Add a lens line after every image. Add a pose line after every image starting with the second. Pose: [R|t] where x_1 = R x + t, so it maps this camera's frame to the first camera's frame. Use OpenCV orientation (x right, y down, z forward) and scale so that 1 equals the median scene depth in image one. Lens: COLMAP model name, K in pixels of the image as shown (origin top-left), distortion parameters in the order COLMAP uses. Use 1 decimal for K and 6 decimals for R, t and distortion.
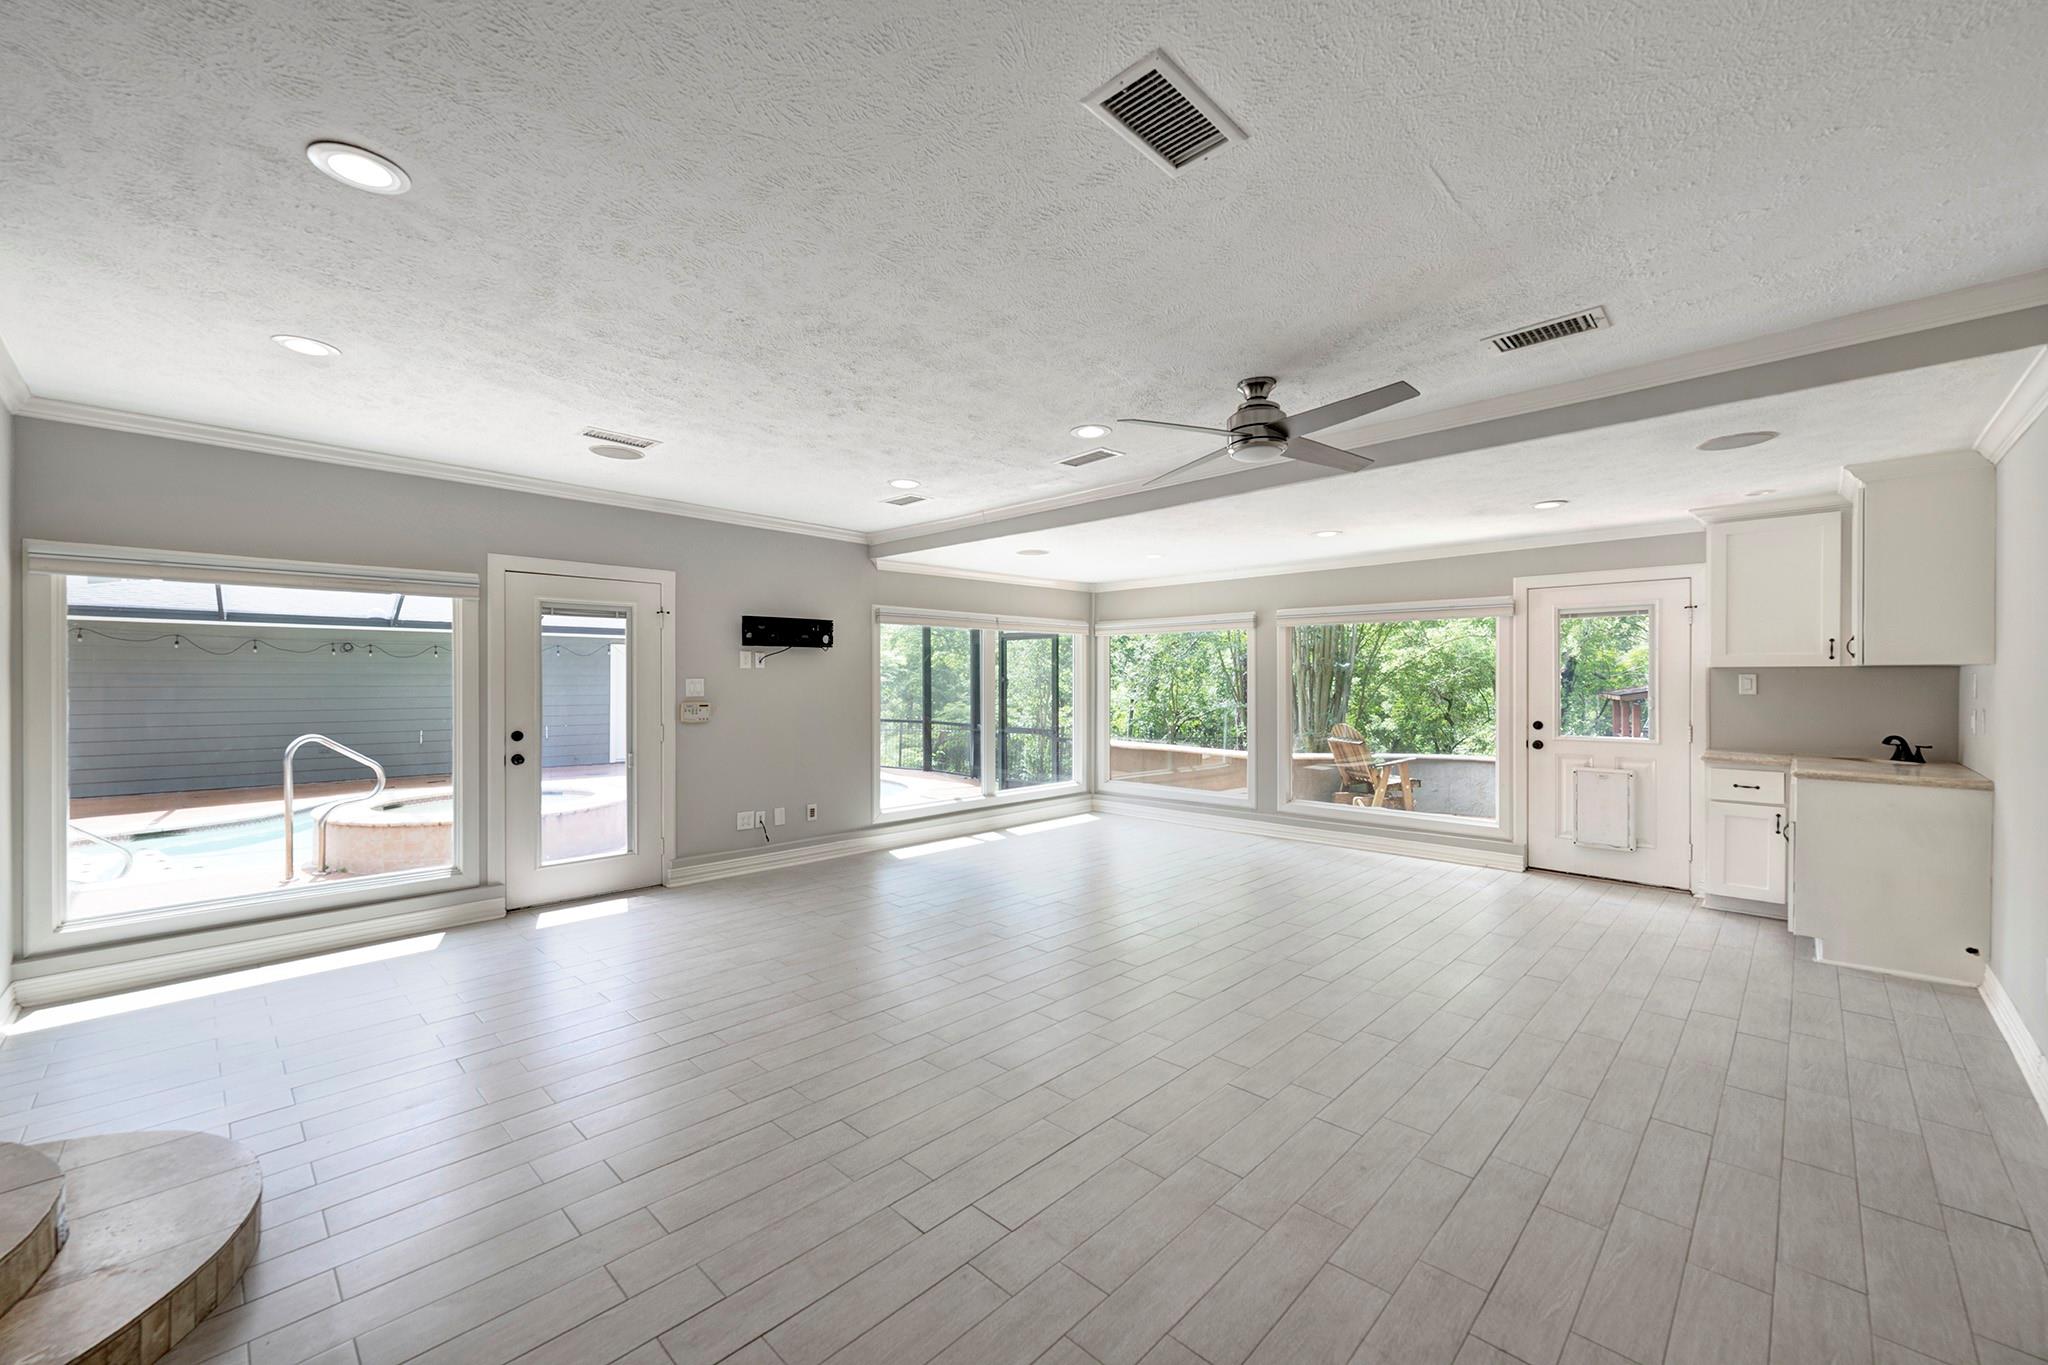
lens RADIAL K [[863.7, 0, 1044.2], [0, 863.7, 685.0], [0, 0, 1]] dist [-0.002357, 0.001412]
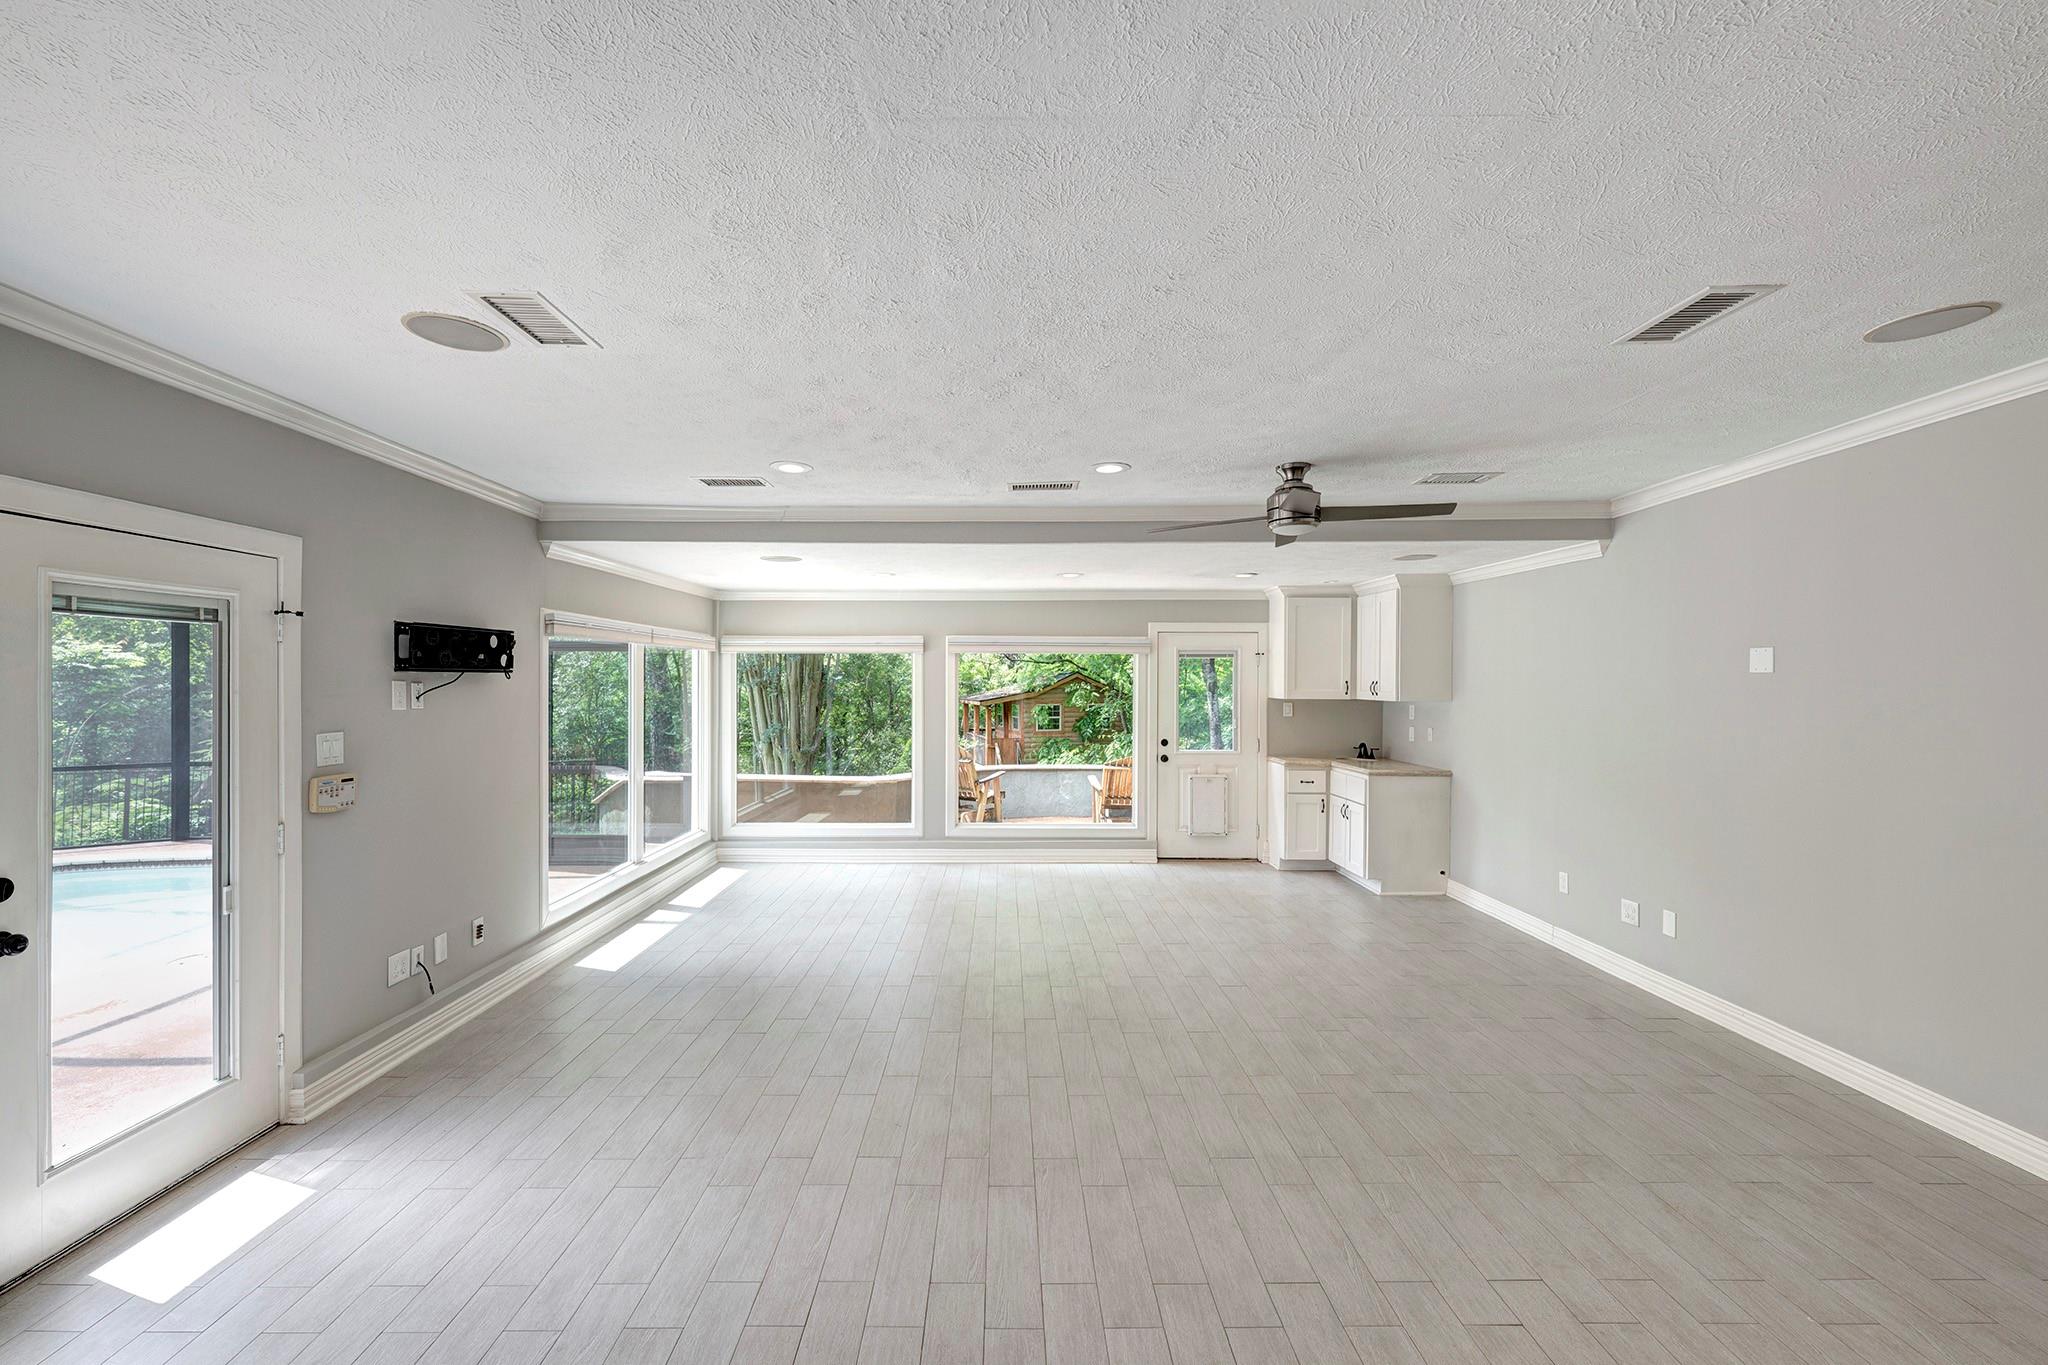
lens RADIAL K [[863.7, 0, 1073.1], [0, 863.7, 689.9], [0, 0, 1]] dist [-0.002357, 0.001412]
pose [[0.691410, -0.000909, 0.722462, -0.428931], [-0.003141, 0.999986, 0.004265, -0.035179], [-0.722456, -0.005218, 0.691398, 0.244241]]
